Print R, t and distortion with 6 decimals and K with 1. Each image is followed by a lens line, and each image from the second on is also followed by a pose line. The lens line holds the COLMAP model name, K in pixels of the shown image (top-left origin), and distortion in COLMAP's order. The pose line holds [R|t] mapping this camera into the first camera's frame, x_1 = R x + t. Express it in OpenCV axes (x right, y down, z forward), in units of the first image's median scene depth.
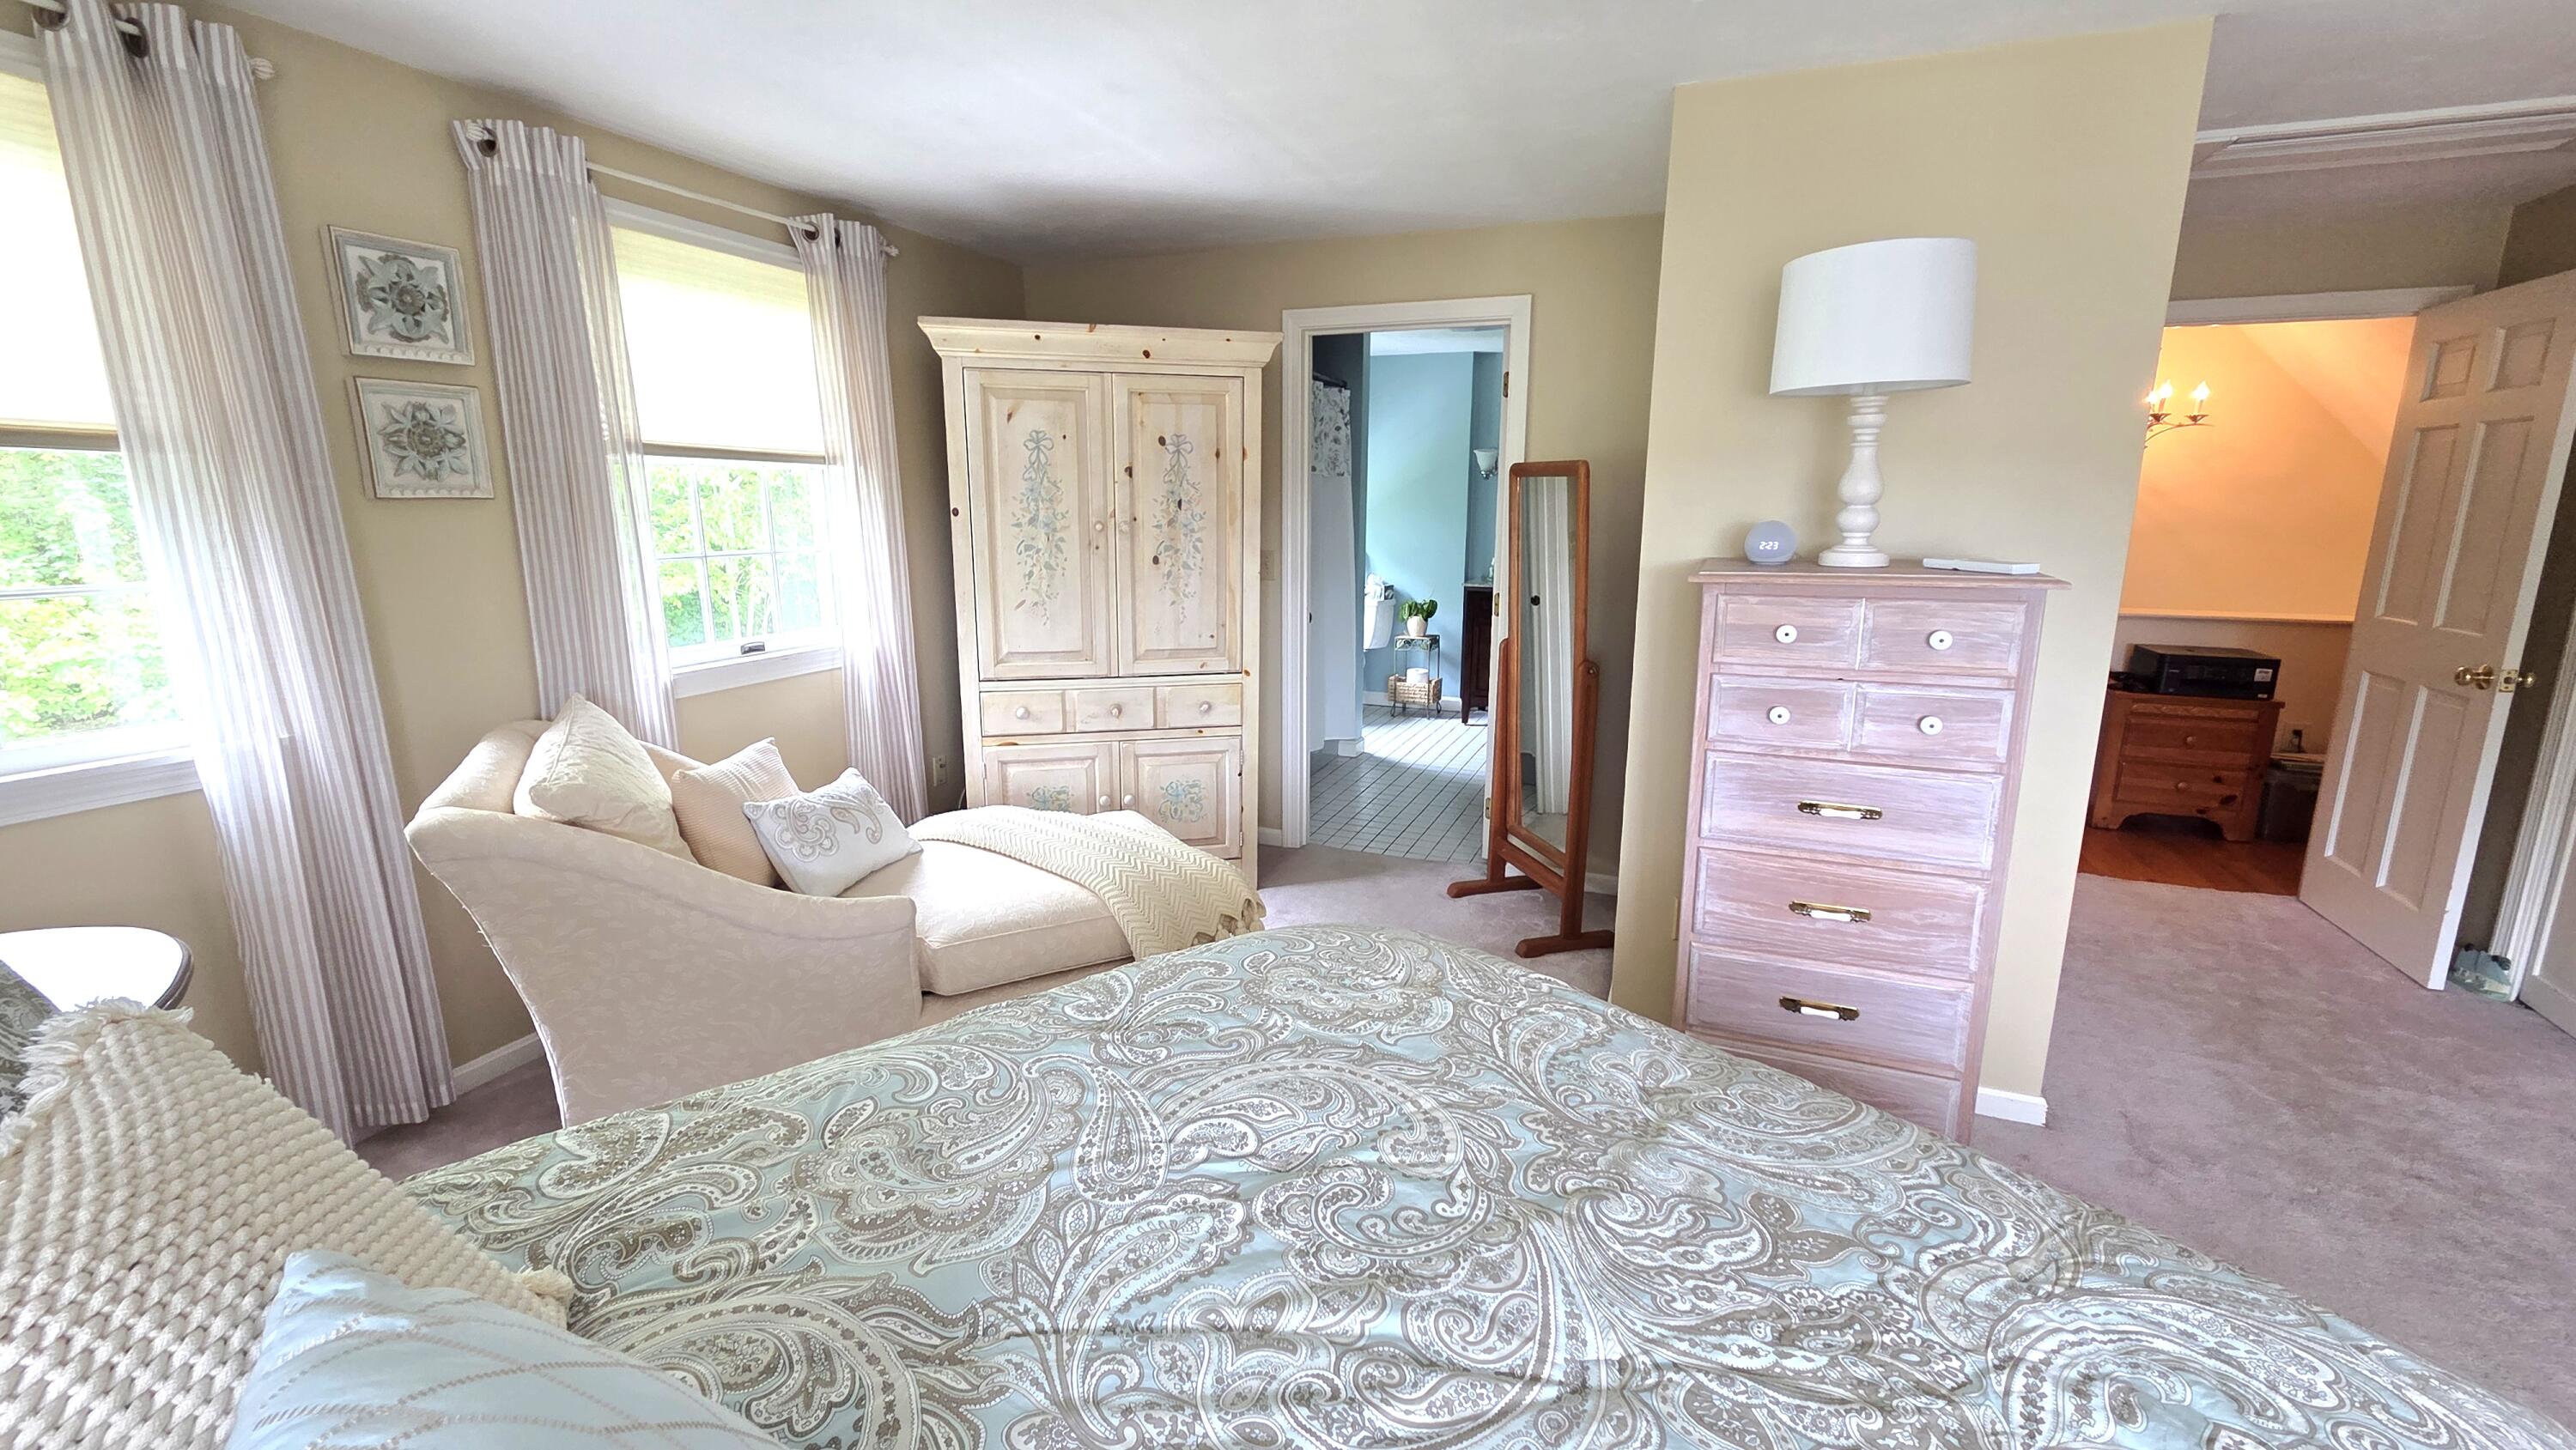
lens RADIAL K [[1058.4, 0, 1279.9], [0, 1058.4, 721.3], [0, 0, 1]] dist [0.005818, -0.001508]
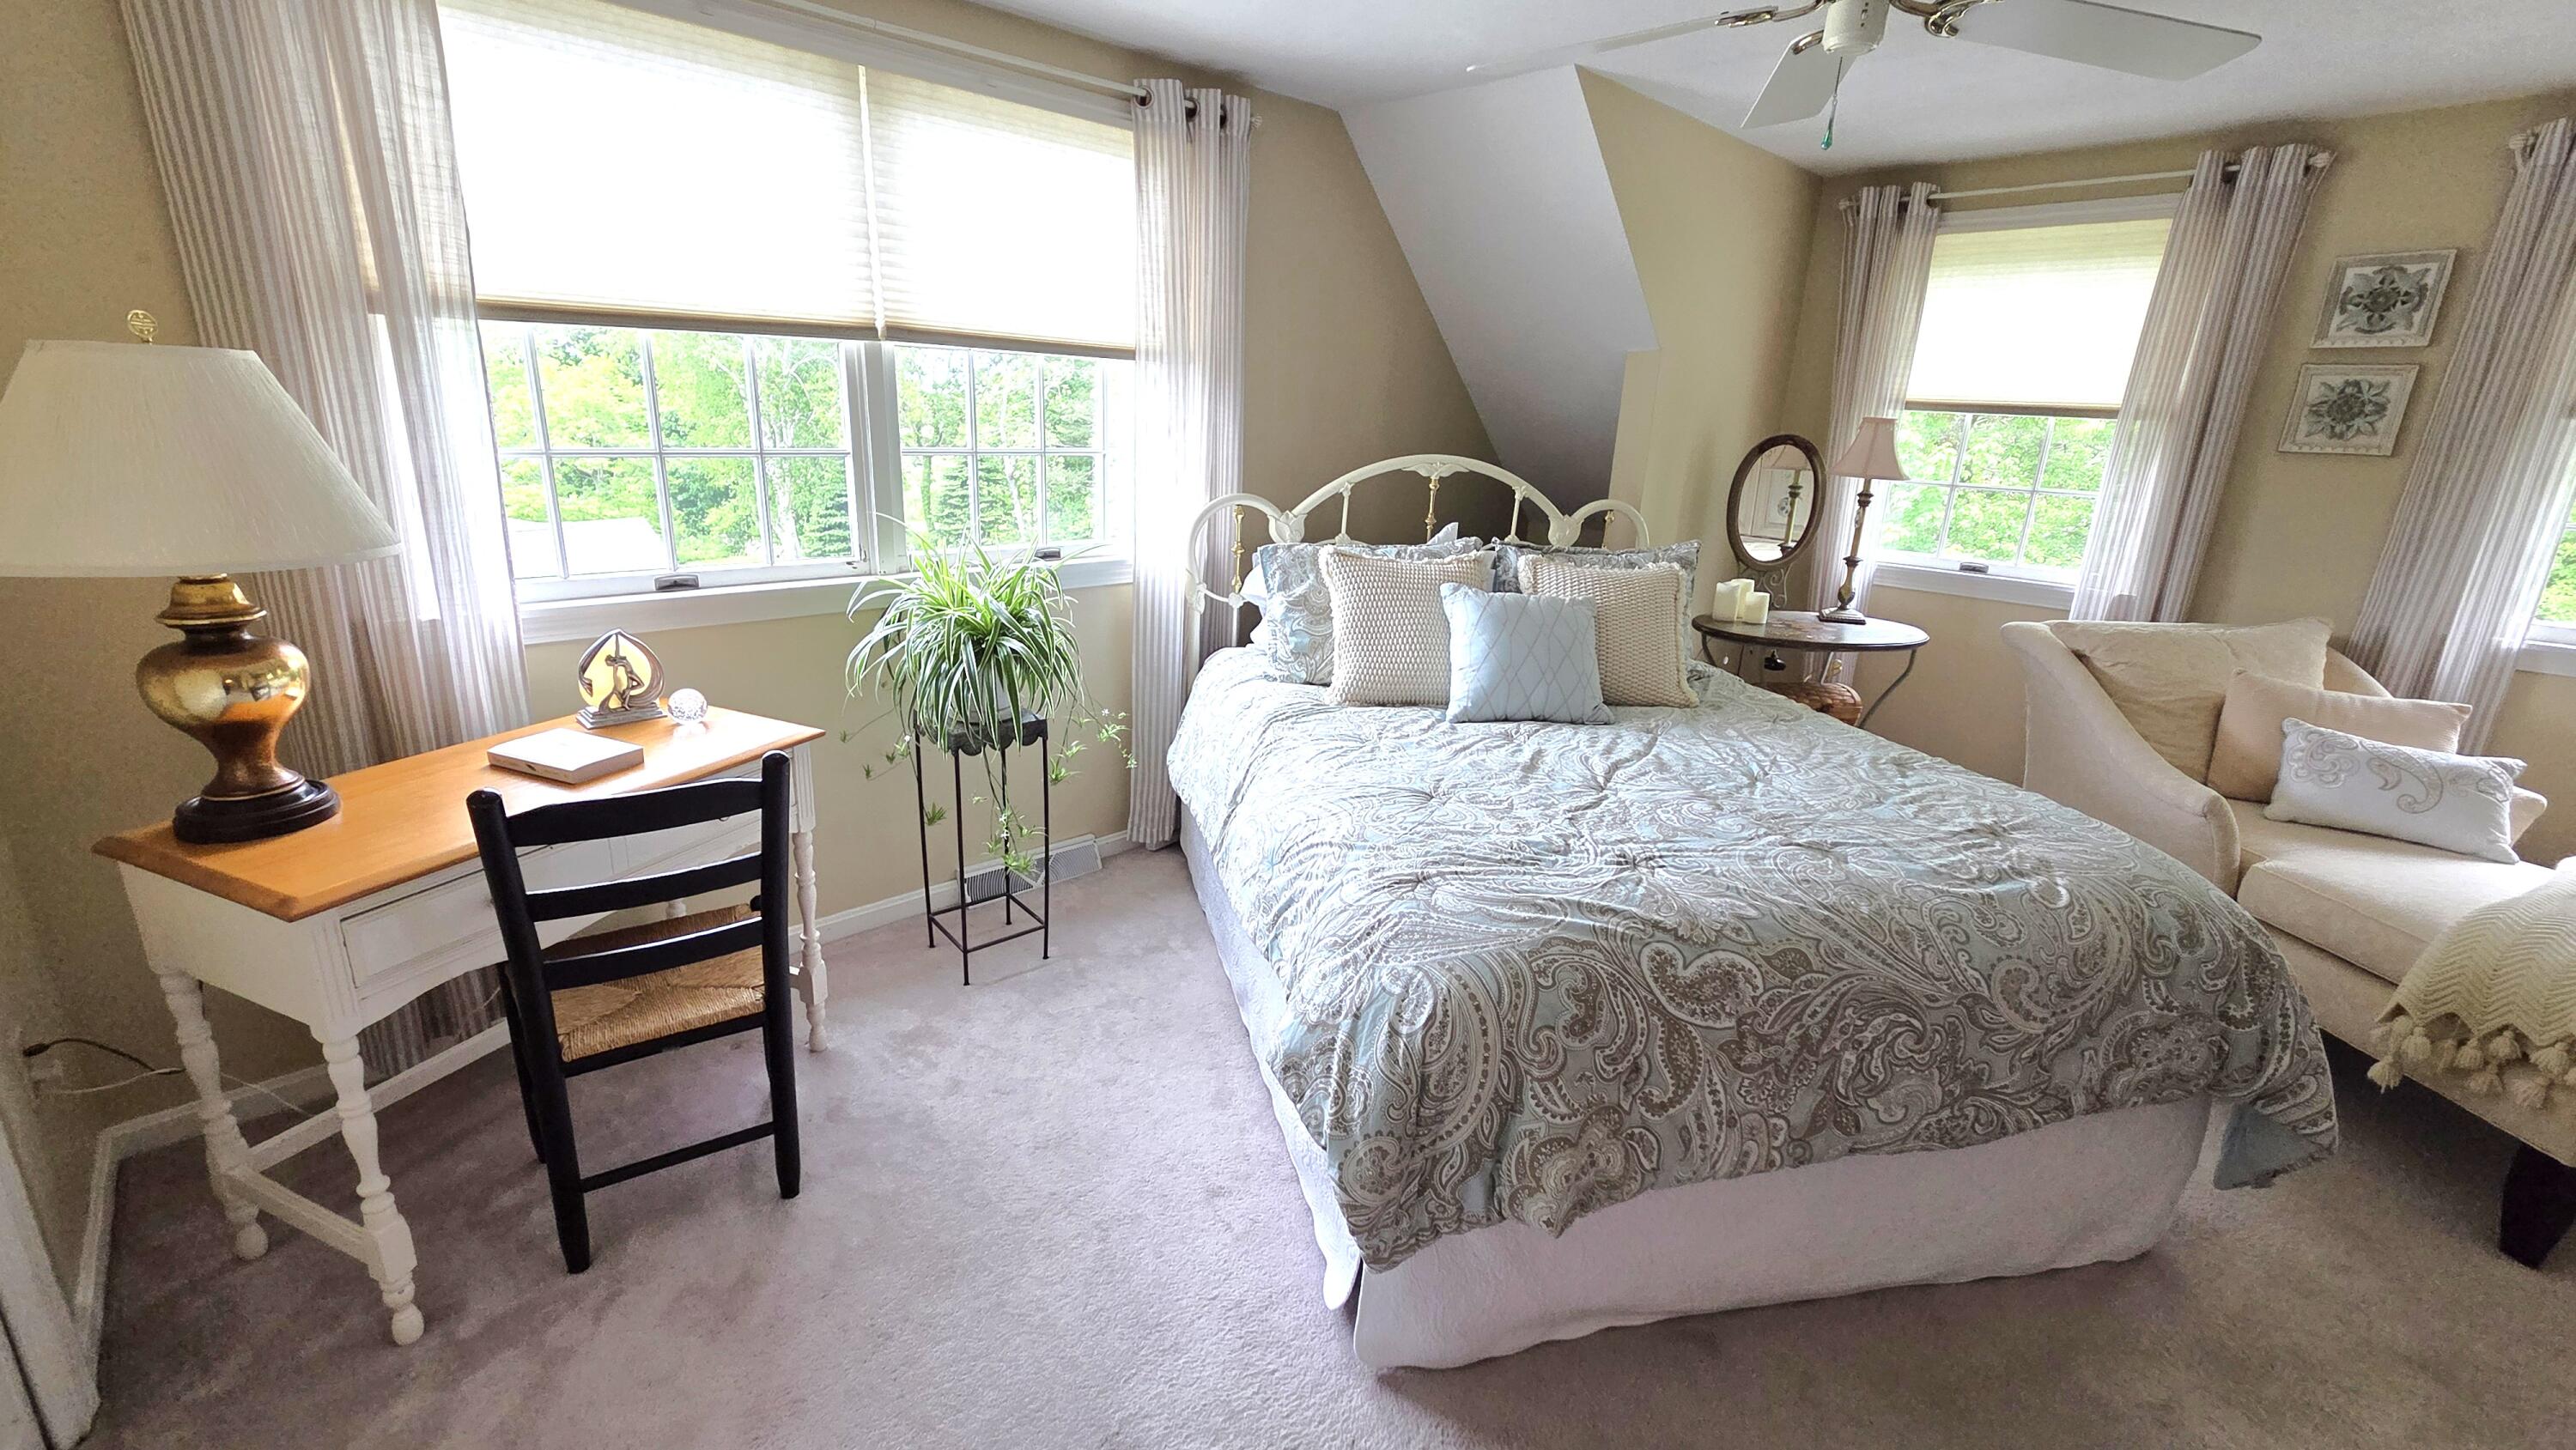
lens RADIAL K [[1058.4, 0, 1271.9], [0, 1058.4, 732.6], [0, 0, 1]] dist [0.005818, -0.001508]
pose [[-0.411483, 0.250725, -0.876253, 0.887863], [-0.225305, 0.903596, 0.364350, -0.073285], [0.883130, 0.347348, -0.315325, 0.337138]]
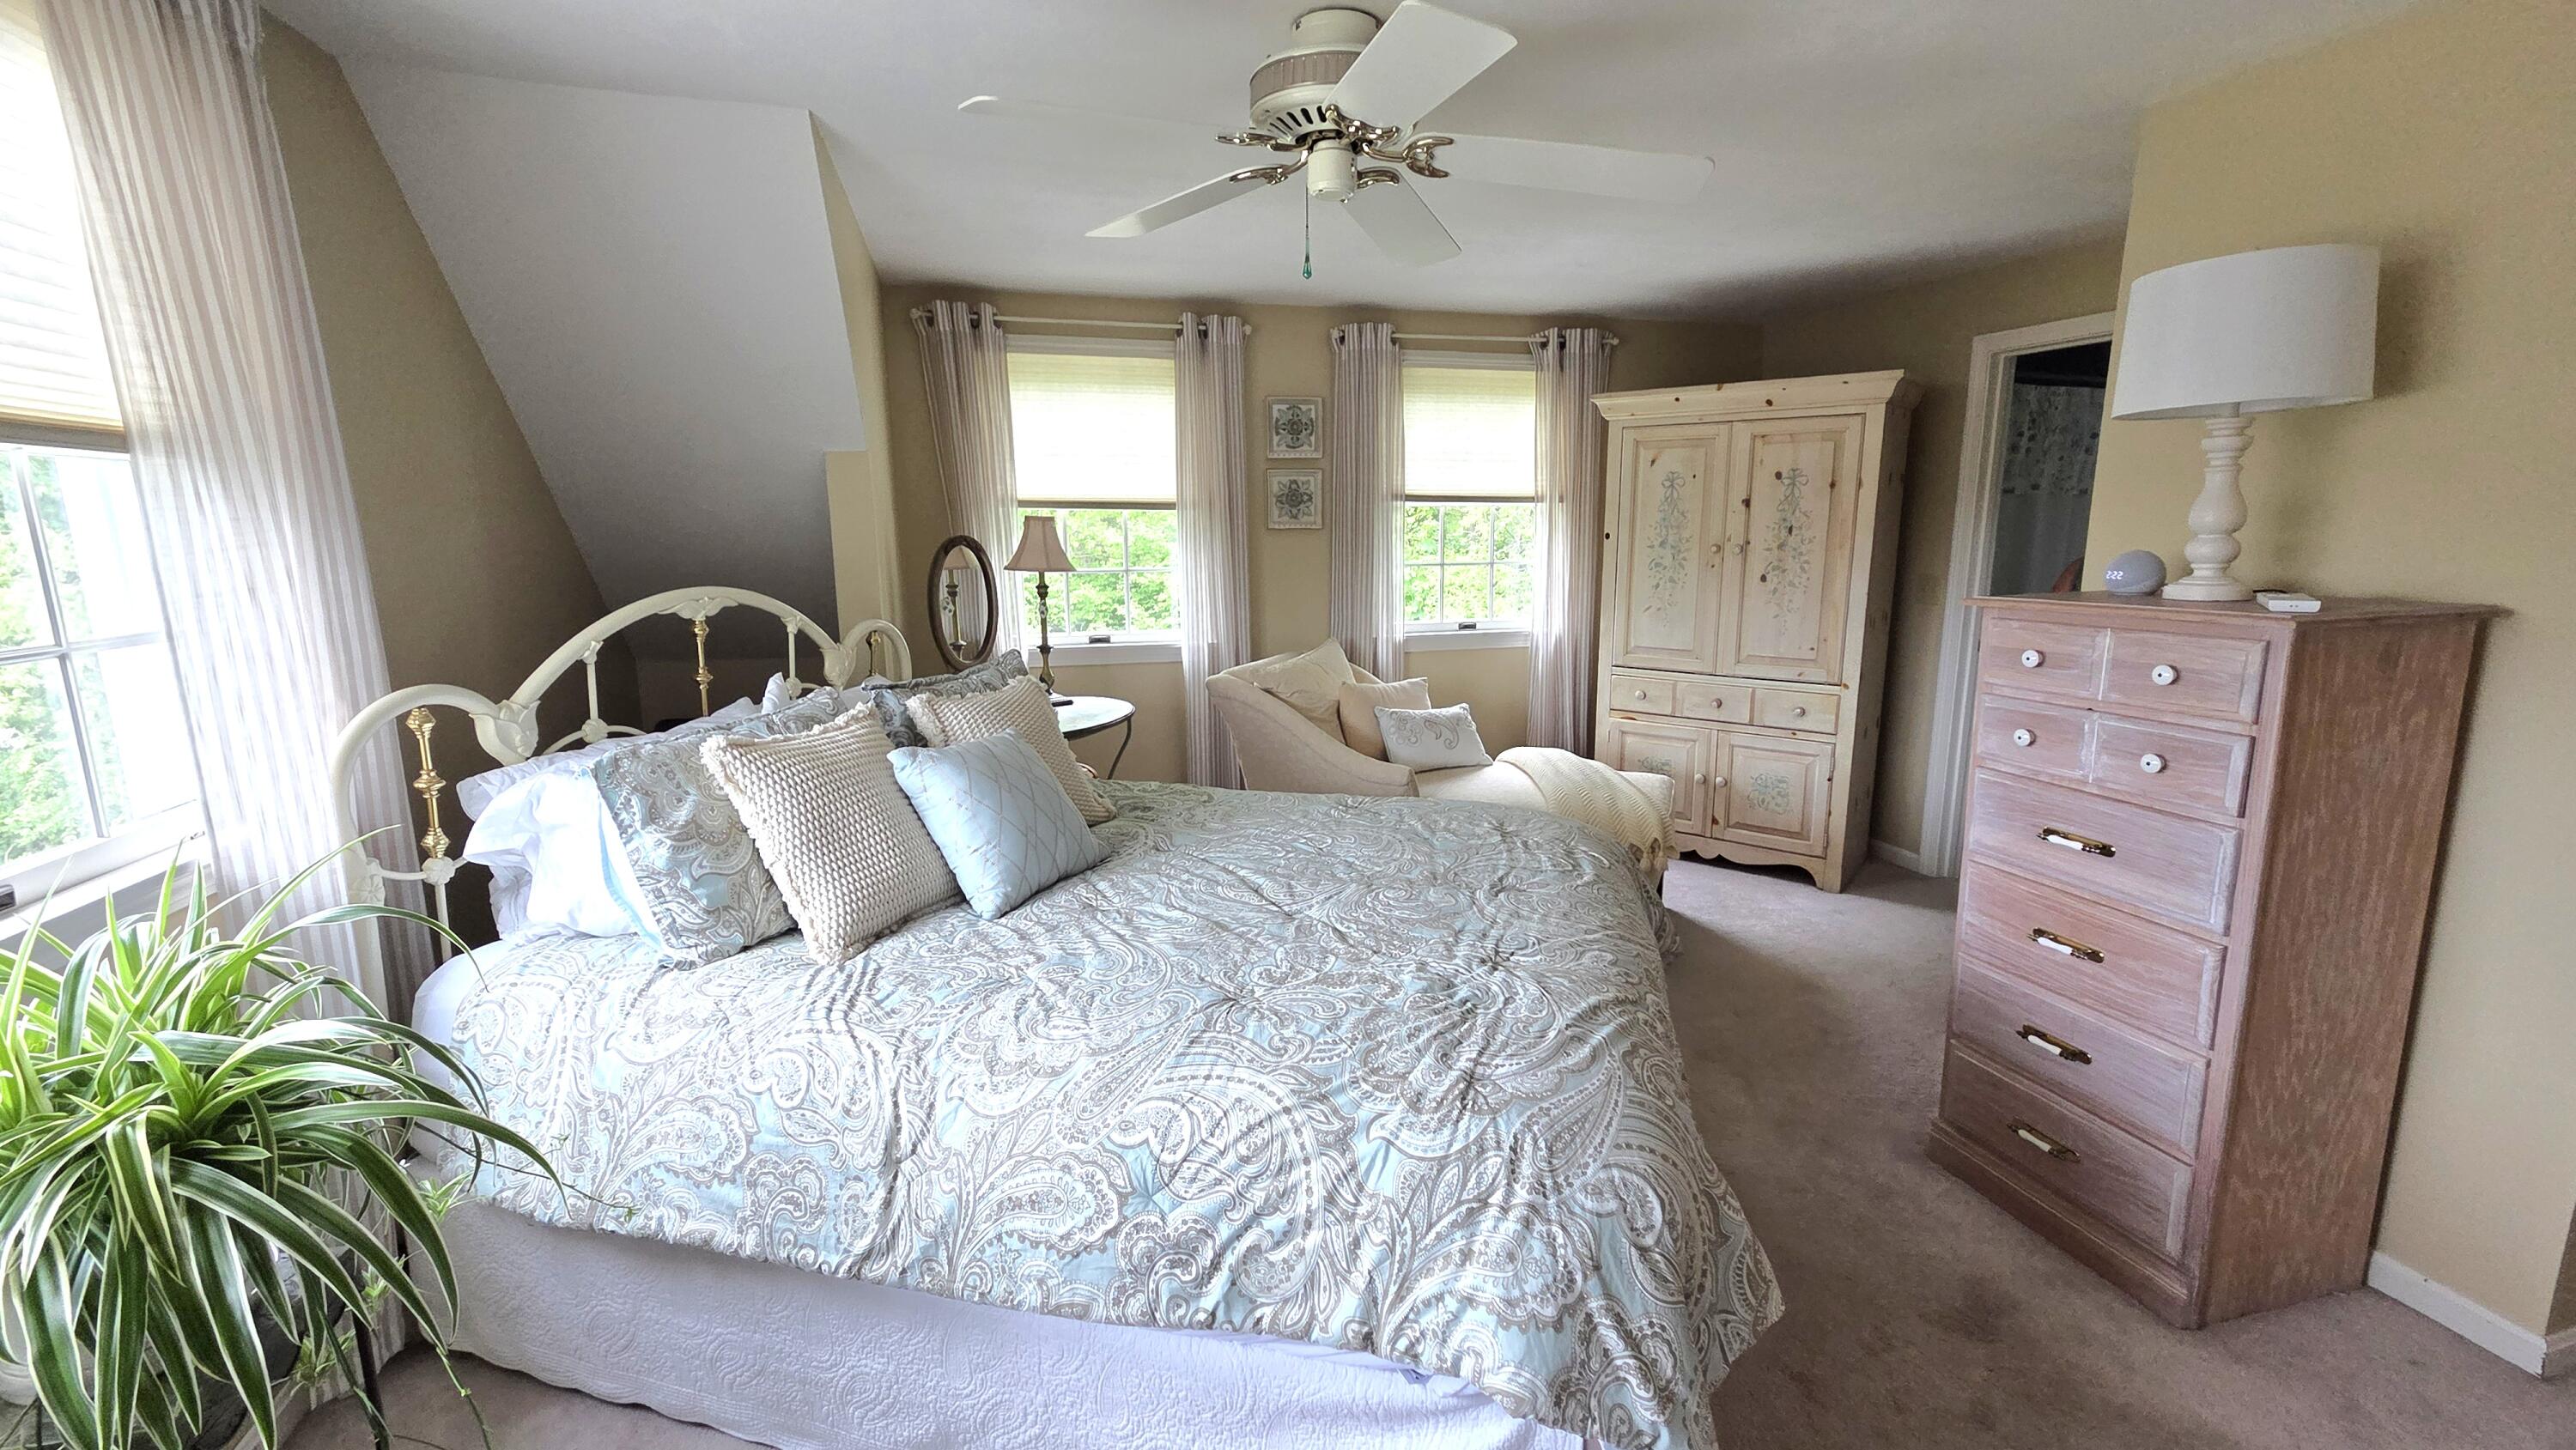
lens RADIAL K [[1058.4, 0, 1275.8], [0, 1058.4, 720.1], [0, 0, 1]] dist [0.005818, -0.001508]
pose [[0.608696, 0.139801, -0.780990, 0.647052], [-0.155459, 0.986288, 0.055387, 0.026002], [0.778024, 0.087698, 0.622083, -0.162192]]
